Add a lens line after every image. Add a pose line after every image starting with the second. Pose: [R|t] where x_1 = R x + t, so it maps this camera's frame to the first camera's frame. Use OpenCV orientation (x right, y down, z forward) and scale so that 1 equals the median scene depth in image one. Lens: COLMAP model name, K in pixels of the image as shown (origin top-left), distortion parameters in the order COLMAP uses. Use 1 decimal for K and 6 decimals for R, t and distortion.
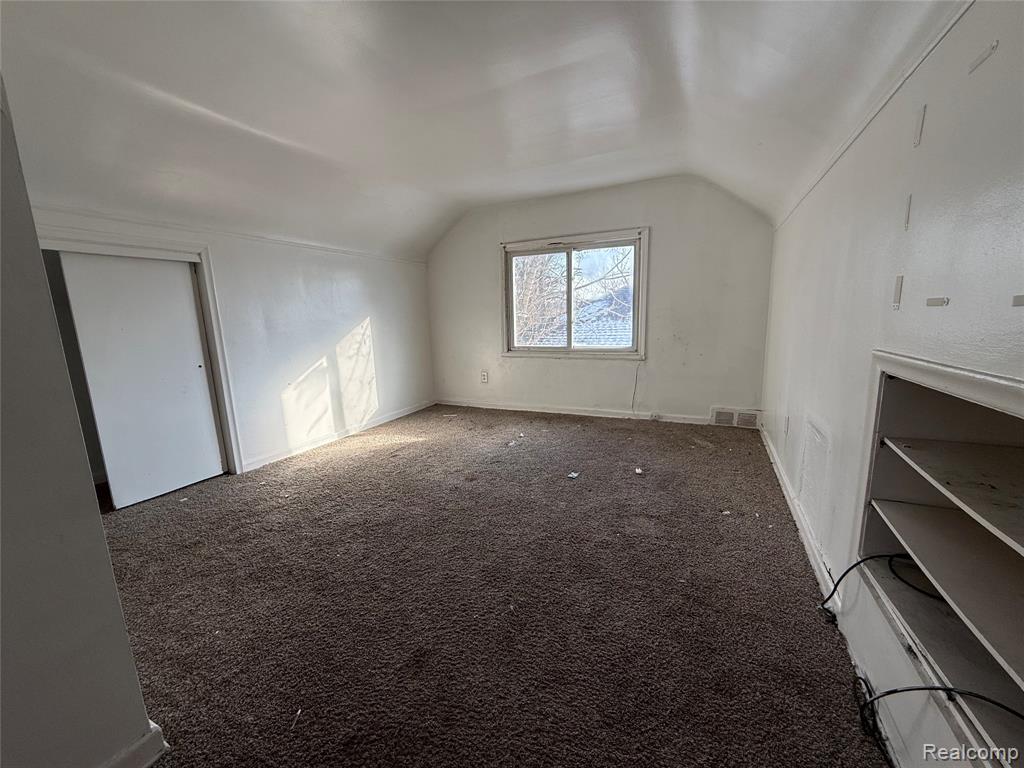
lens RADIAL K [[406.7, 0, 511.7], [0, 406.7, 387.0], [0, 0, 1]] dist [-0.001591, 0.000262]
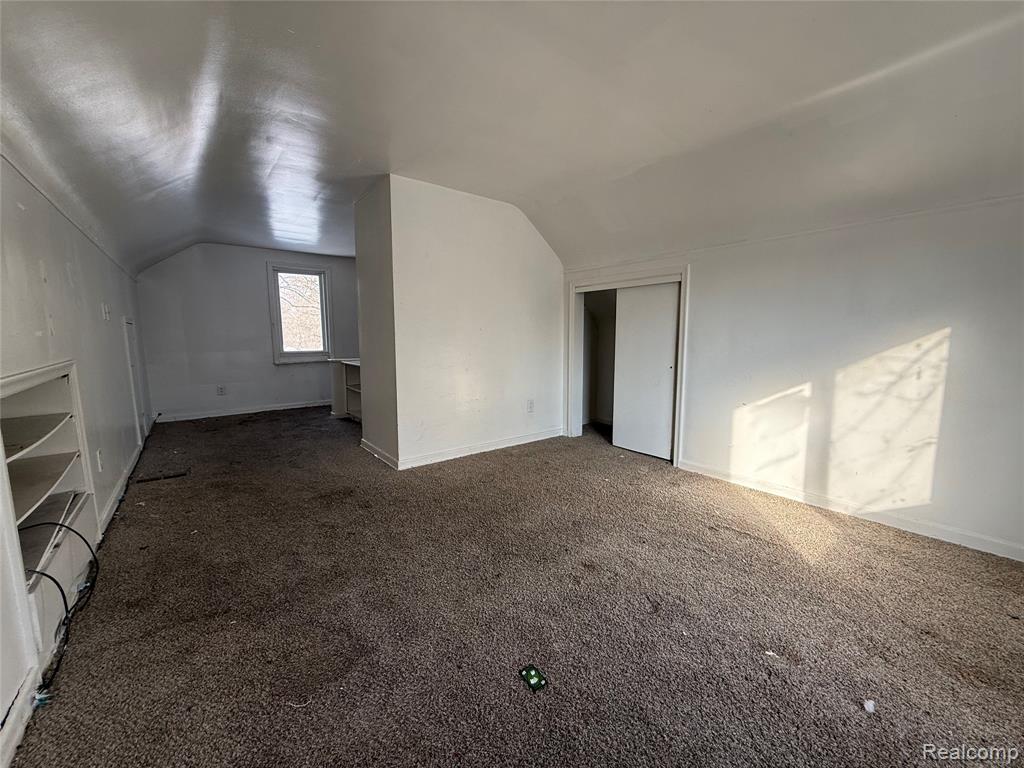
lens RADIAL K [[406.7, 0, 511.3], [0, 406.7, 381.6], [0, 0, 1]] dist [-0.001591, 0.000262]
pose [[-0.443810, 0.139410, -0.885211, 0.388661], [-0.142720, 0.964220, 0.223407, -0.156510], [0.884683, 0.225487, -0.408033, 0.799563]]
